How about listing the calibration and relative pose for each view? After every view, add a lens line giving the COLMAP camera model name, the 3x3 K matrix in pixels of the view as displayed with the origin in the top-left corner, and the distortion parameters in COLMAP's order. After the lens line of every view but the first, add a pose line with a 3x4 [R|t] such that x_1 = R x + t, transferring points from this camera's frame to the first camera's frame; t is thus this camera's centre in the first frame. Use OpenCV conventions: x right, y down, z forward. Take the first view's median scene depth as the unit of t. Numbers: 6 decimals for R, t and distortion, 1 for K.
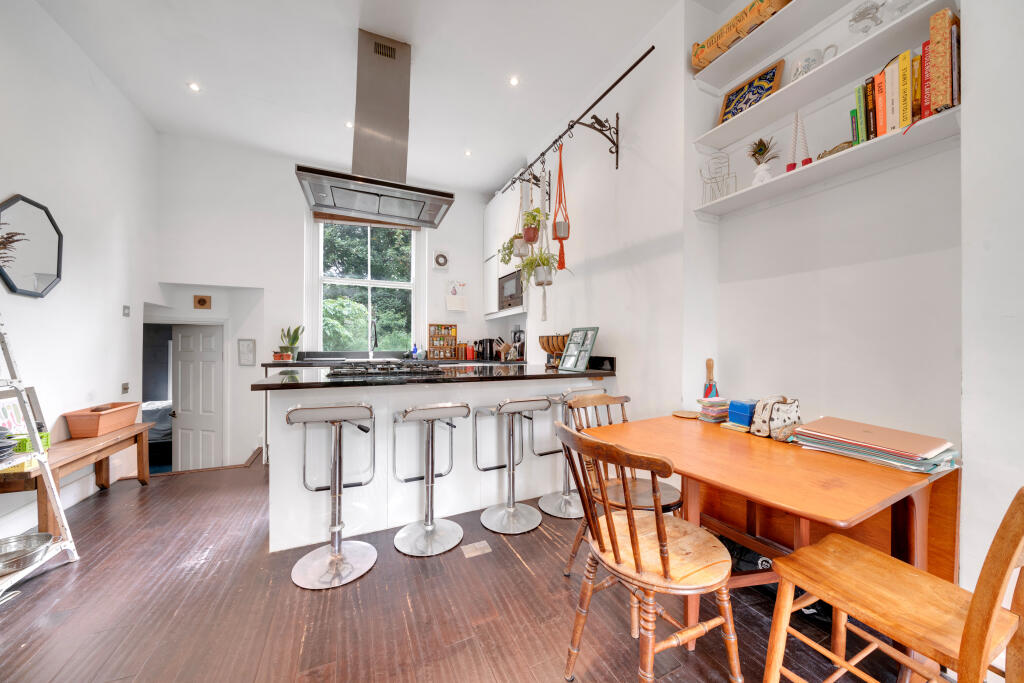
lens RADIAL K [[360.8, 0, 512.0], [0, 360.8, 341.5], [0, 0, 1]] dist [-0.001582, -0.000241]
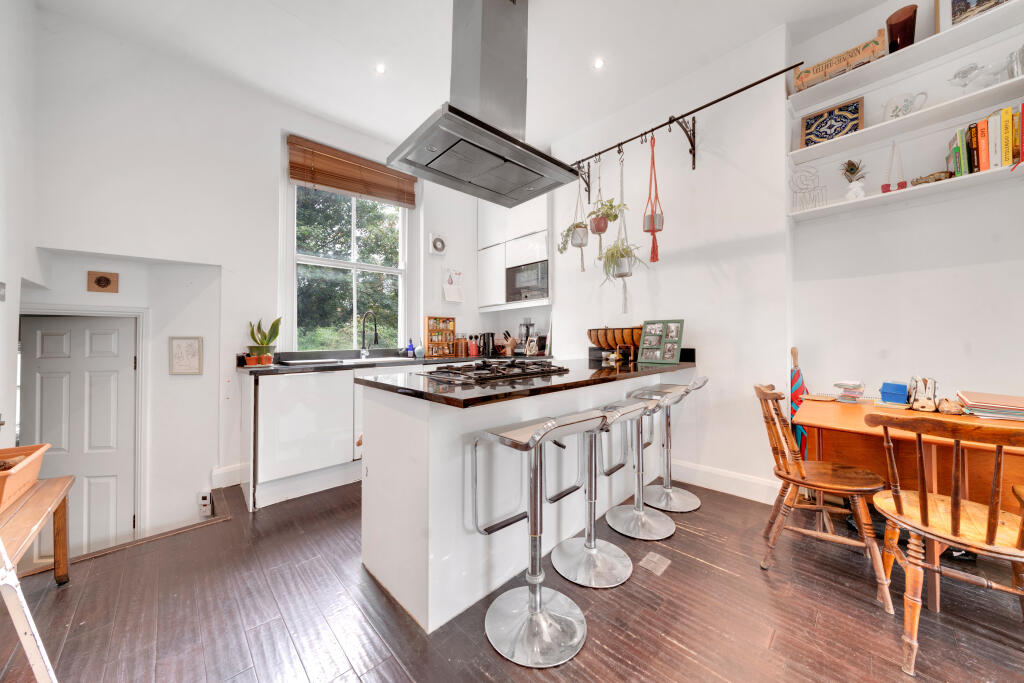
lens RADIAL K [[357.2, 0, 513.9], [0, 357.2, 331.1], [0, 0, 1]] dist [-0.001290, 0.002497]
pose [[0.942585, -0.009959, 0.333818, -0.520720], [0.013898, 0.999859, -0.009412, -0.003631], [-0.333677, 0.013511, 0.942590, 0.186217]]
